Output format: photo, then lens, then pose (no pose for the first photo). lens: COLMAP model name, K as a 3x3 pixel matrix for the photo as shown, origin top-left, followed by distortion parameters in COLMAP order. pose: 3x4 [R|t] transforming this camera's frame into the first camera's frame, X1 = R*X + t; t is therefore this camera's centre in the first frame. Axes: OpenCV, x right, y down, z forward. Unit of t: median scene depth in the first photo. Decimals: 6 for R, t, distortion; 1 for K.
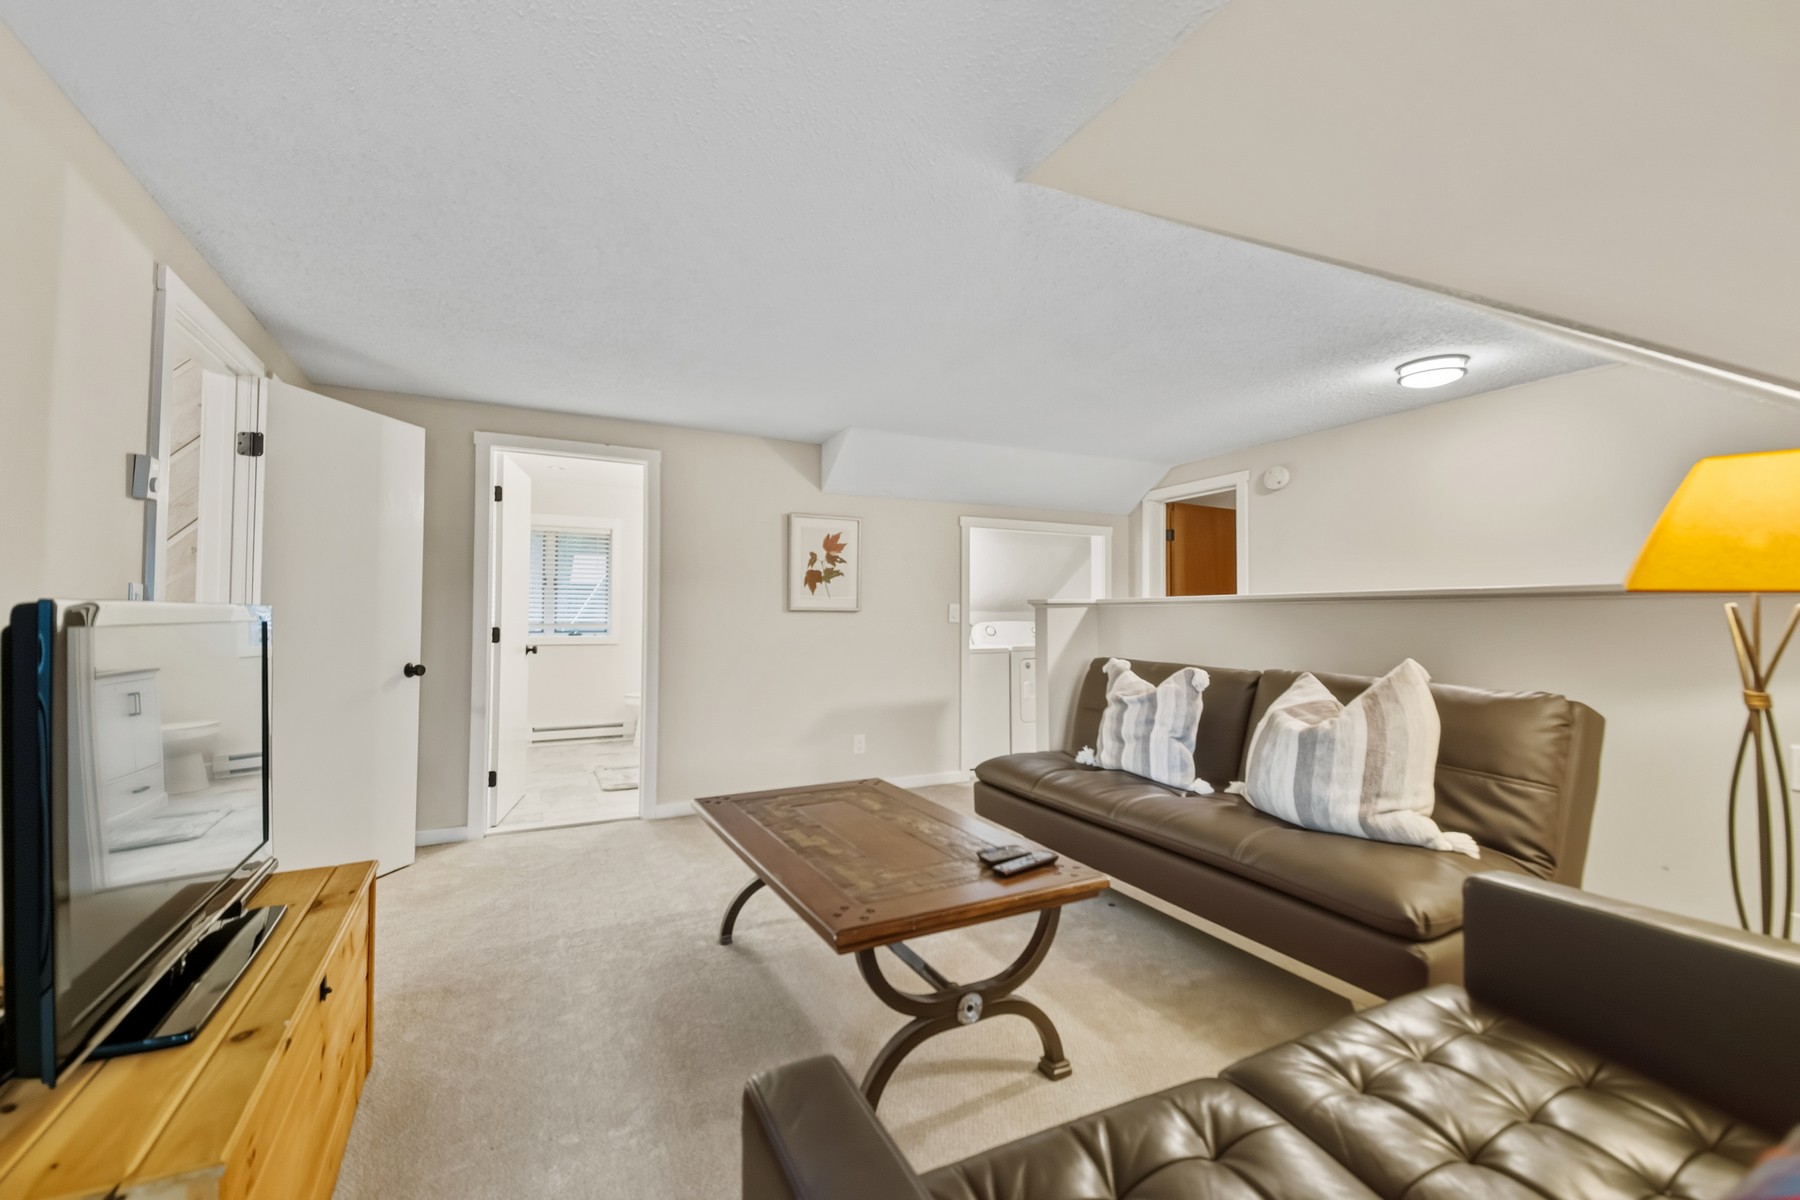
lens RADIAL K [[748.9, 0, 900.0], [0, 748.9, 600.0], [0, 0, 1]] dist [0.000088, -0.000002]
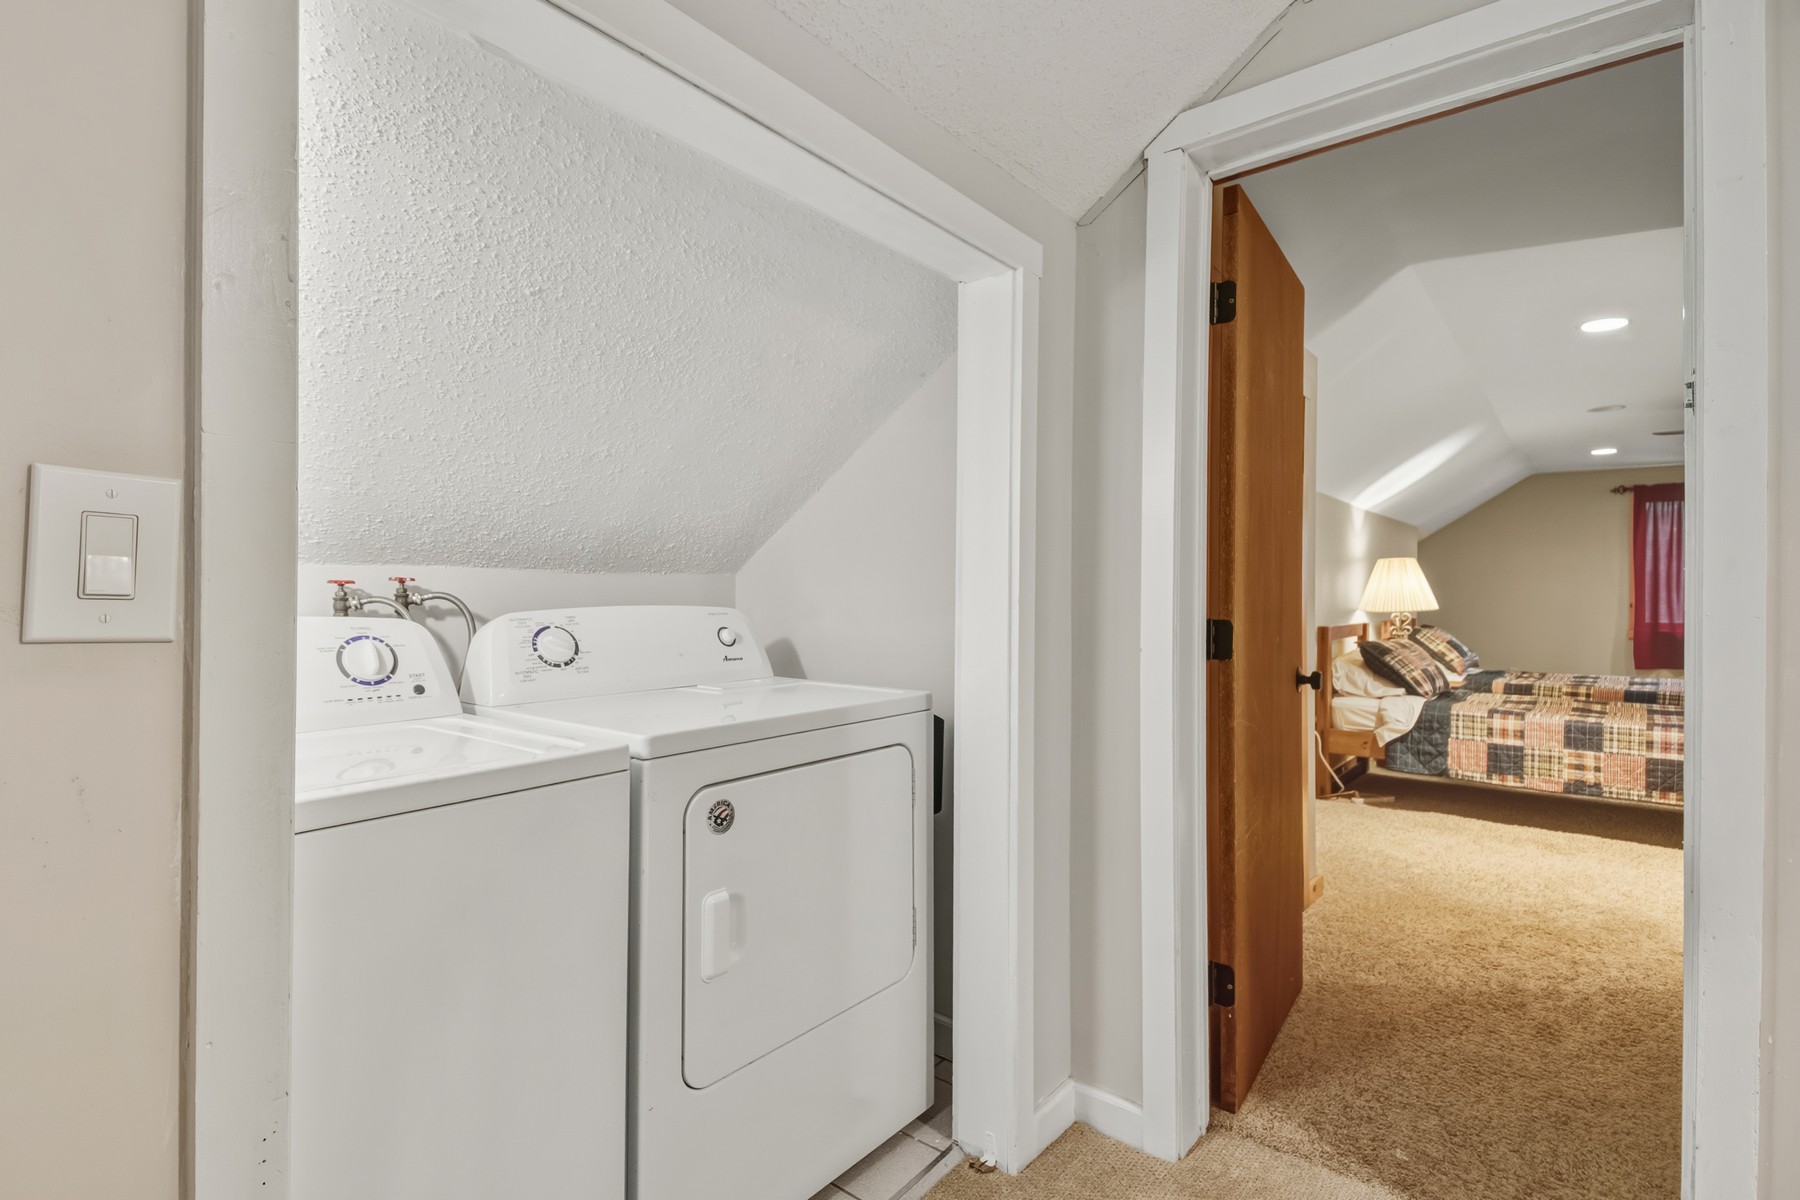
lens RADIAL K [[859.1, 0, 900.0], [0, 859.1, 600.0], [0, 0, 1]] dist [0.000061, 0.000002]
pose [[0.916251, -0.003531, 0.400589, 0.119112], [-0.008418, 0.999571, 0.028065, 0.020664], [-0.400516, -0.029086, 0.915828, 0.761830]]
